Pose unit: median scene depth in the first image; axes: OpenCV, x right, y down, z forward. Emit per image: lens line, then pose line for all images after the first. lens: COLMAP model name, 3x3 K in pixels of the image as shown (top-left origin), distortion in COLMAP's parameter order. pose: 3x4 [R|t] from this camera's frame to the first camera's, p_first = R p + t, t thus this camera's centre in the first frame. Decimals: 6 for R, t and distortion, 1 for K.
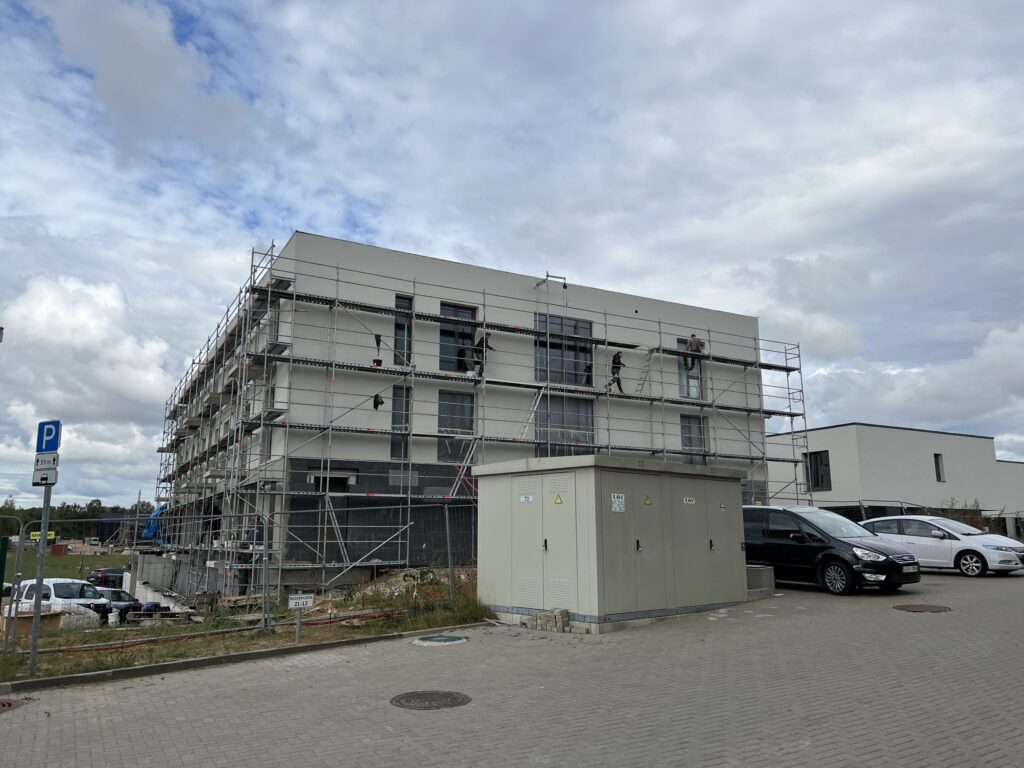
lens RADIAL K [[748.8, 0, 512.7], [0, 748.8, 369.1], [0, 0, 1]] dist [0.016205, 0.000900]
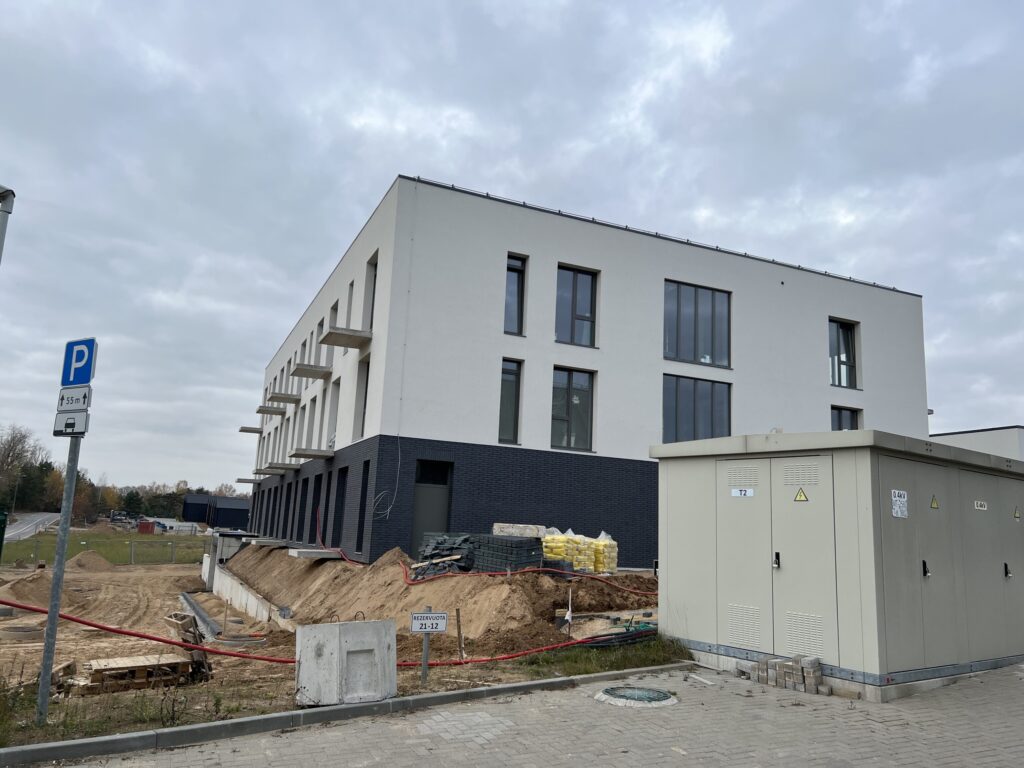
lens RADIAL K [[750.2, 0, 512.0], [0, 750.2, 384.0], [0, 0, 1]] dist [0.006784, 0.002413]
pose [[0.995103, 0.029944, -0.094202, -0.144917], [-0.027785, 0.999322, 0.024150, 0.067036], [0.094861, -0.021415, 0.995260, 0.312802]]
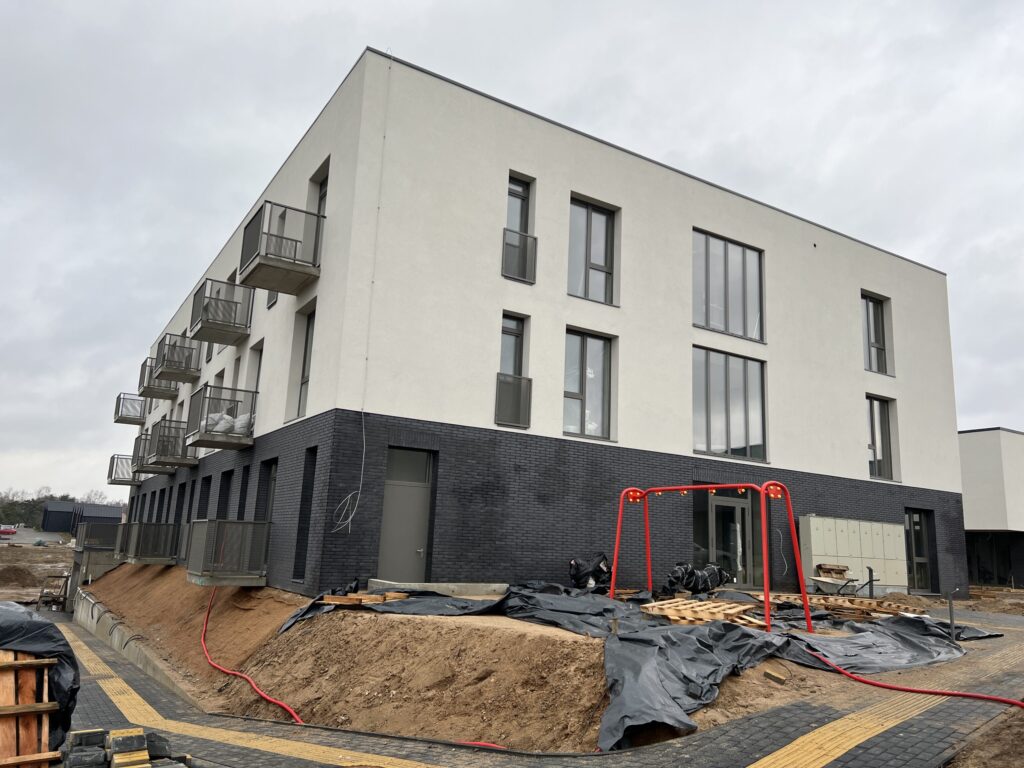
lens RADIAL K [[750.2, 0, 512.0], [0, 750.2, 384.0], [0, 0, 1]] dist [0.006784, 0.002413]
pose [[0.997574, 0.053659, 0.044351, -0.373346], [-0.054040, 0.998511, 0.007445, 0.167267], [-0.043886, -0.009824, 0.998988, 0.779878]]
